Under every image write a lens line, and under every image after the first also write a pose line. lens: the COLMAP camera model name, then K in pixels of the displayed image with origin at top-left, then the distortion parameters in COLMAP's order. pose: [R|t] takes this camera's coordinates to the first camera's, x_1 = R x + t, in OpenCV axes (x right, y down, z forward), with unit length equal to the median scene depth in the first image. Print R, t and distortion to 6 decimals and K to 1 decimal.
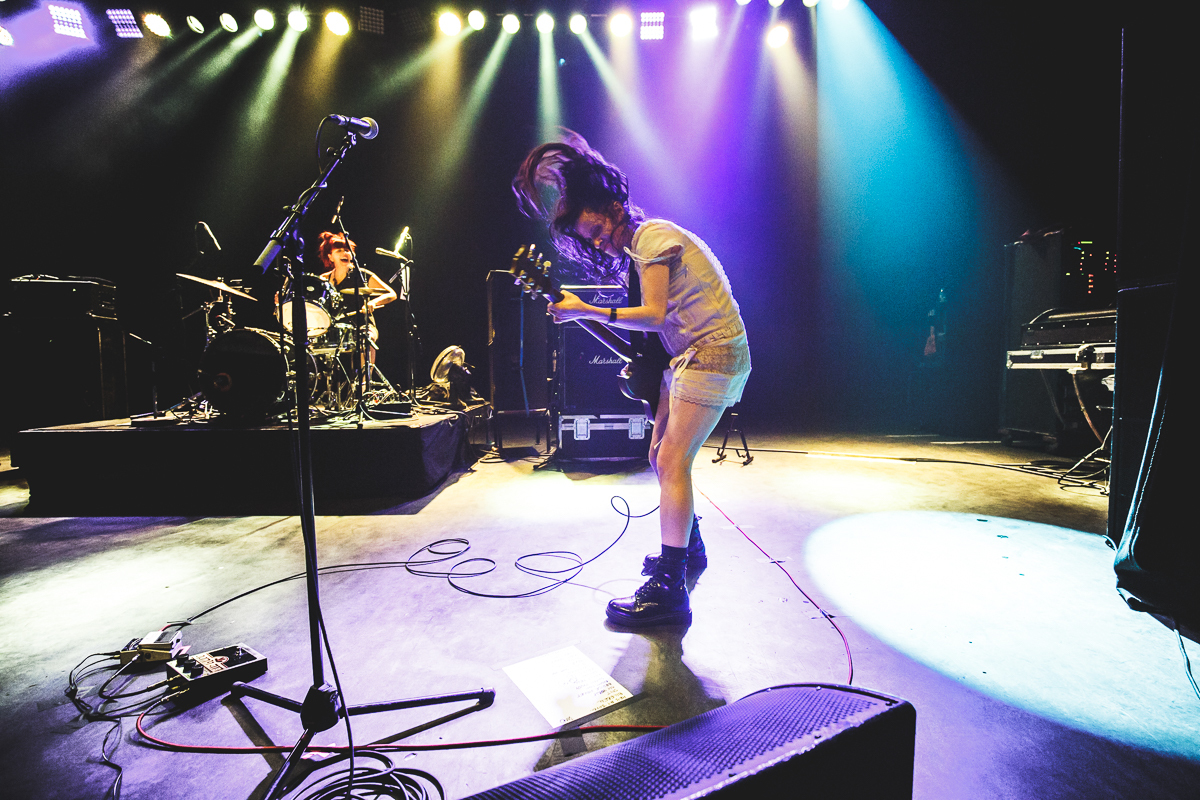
lens RADIAL K [[554.0, 0, 600.0], [0, 554.0, 400.0], [0, 0, 1]] dist [-0.024546, 0.000868]
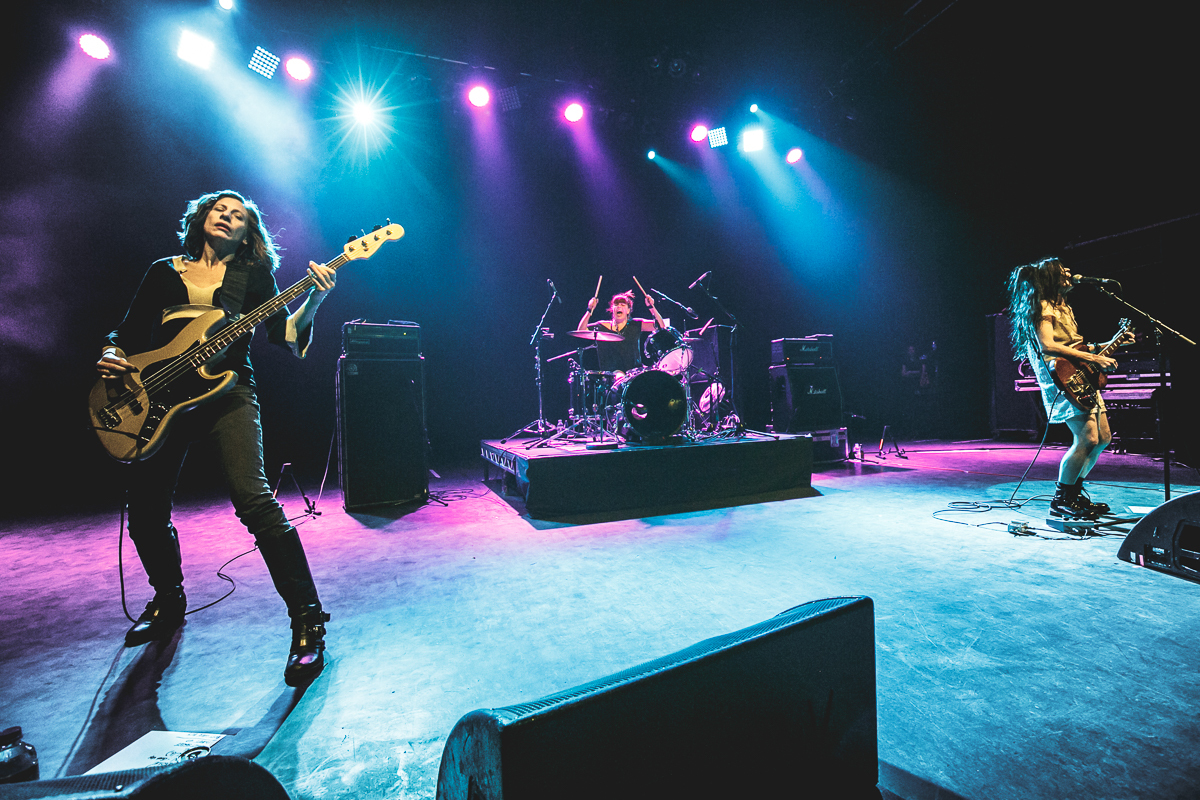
lens RADIAL K [[554.0, 0, 600.0], [0, 554.0, 400.0], [0, 0, 1]] dist [-0.024546, 0.000868]
pose [[0.936391, -0.025566, 0.350026, -0.992913], [0.055080, 0.995689, -0.074623, 0.023856], [-0.346609, 0.089156, 0.933763, -0.105862]]
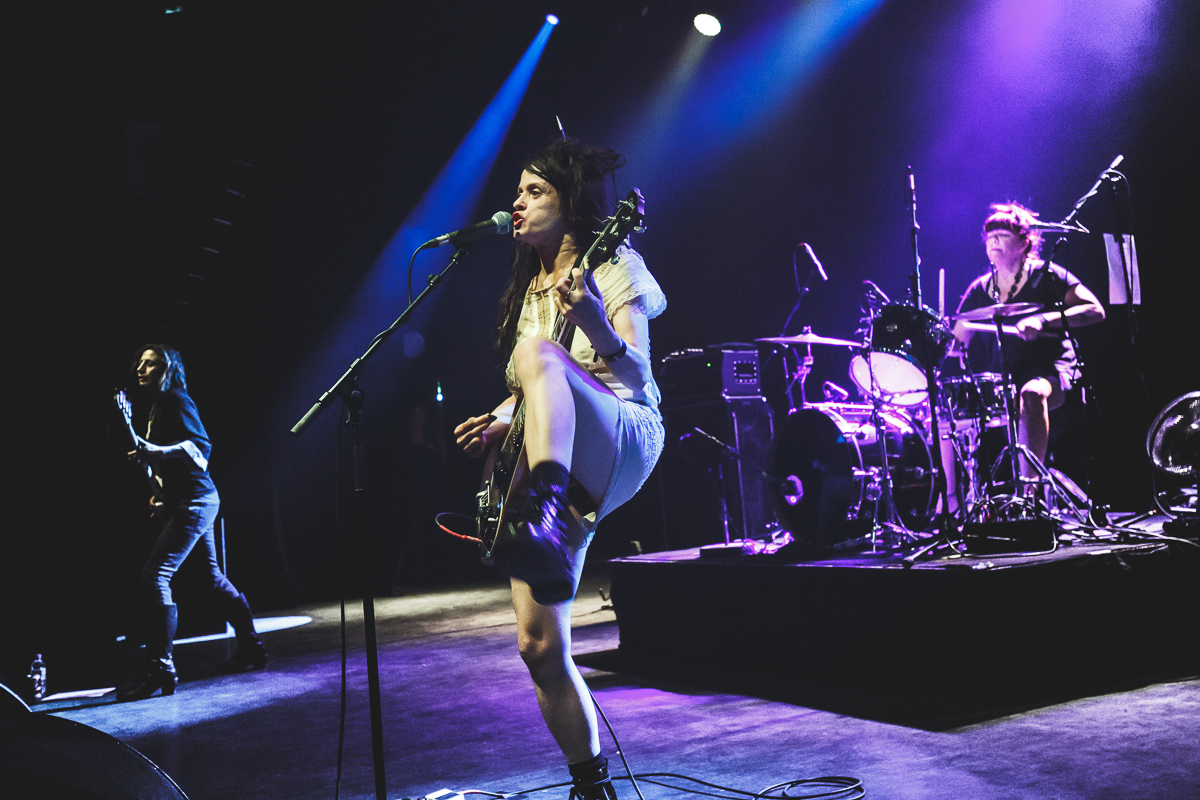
lens RADIAL K [[1260.2, 0, 597.9], [0, 1260.2, 366.0], [0, 0, 1]] dist [0.044392, -0.004253]
pose [[0.464564, -0.112512, -0.878363, 0.447738], [0.024418, 0.993146, -0.114300, -0.011072], [0.885203, 0.031652, 0.464127, 0.075756]]
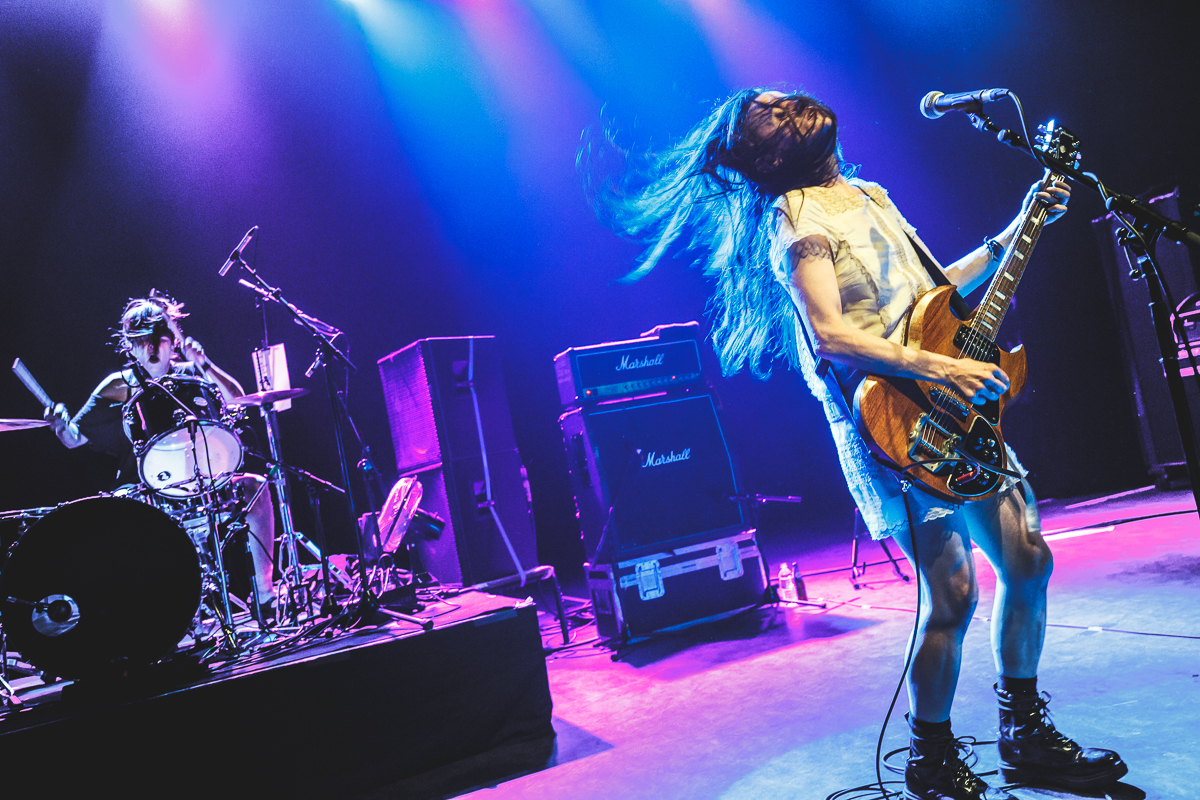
lens RADIAL K [[1119.3, 0, 600.0], [0, 1119.3, 400.0], [0, 0, 1]] dist [0.042154, -0.002105]
pose [[0.910492, -0.139182, 0.389400, -0.523506], [0.200795, 0.971997, -0.122080, 0.001662], [-0.361504, 0.189343, 0.912943, -0.099505]]
